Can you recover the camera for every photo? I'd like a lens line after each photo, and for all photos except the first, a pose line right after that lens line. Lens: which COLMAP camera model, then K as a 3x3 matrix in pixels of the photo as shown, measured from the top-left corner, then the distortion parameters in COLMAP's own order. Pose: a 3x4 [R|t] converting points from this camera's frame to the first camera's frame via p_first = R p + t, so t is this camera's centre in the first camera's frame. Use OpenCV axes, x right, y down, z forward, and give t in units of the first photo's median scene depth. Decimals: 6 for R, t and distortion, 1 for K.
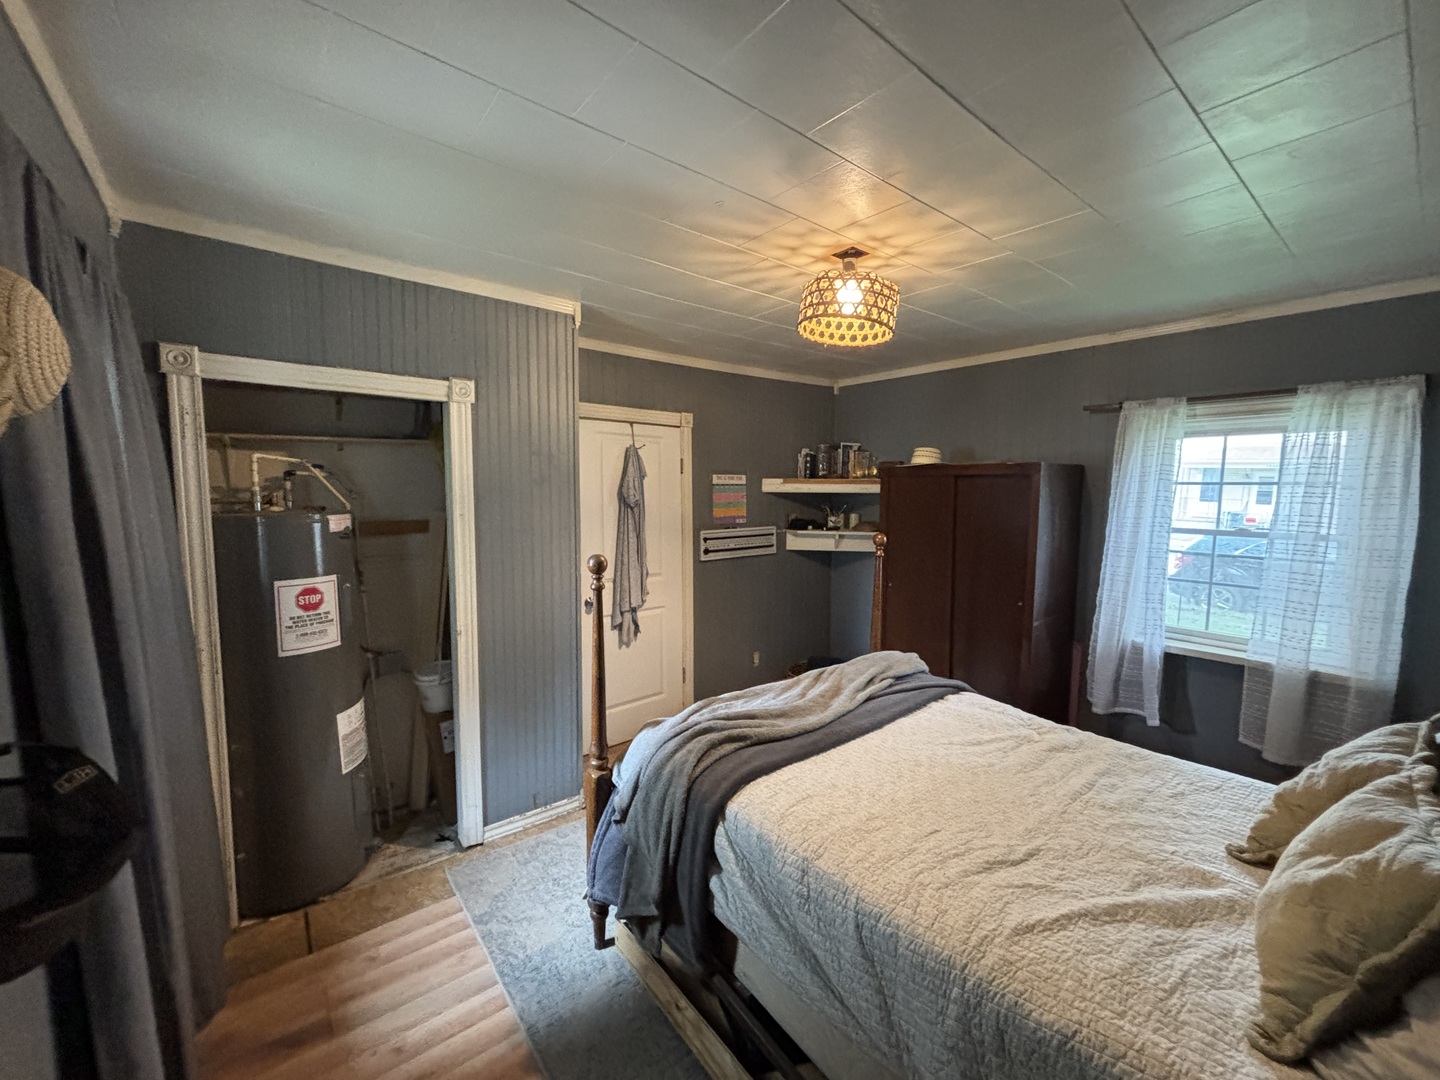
lens RADIAL K [[578.1, 0, 718.7], [0, 578.1, 545.4], [0, 0, 1]] dist [0.001161, -0.000517]
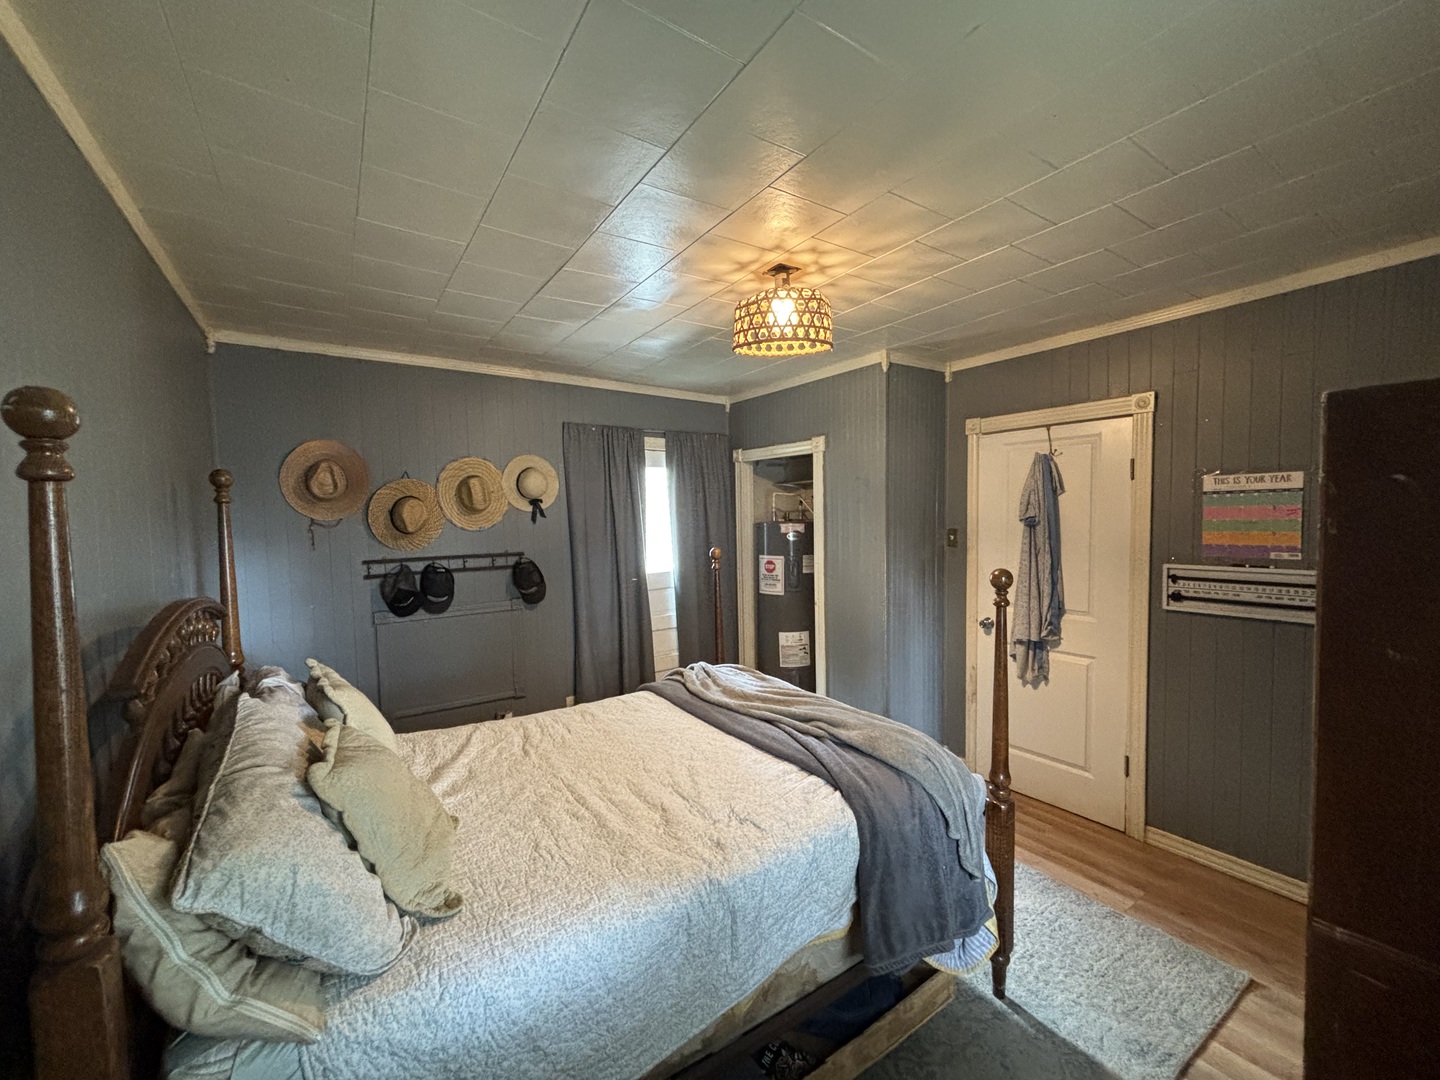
lens RADIAL K [[592.8, 0, 720.0], [0, 592.8, 540.0], [0, 0, 1]] dist [0.025044, -0.000106]
pose [[-0.101746, 0.037433, -0.994106, 0.803670], [-0.087084, 0.995121, 0.046385, -0.045713], [0.990992, 0.091290, -0.097990, 0.645284]]
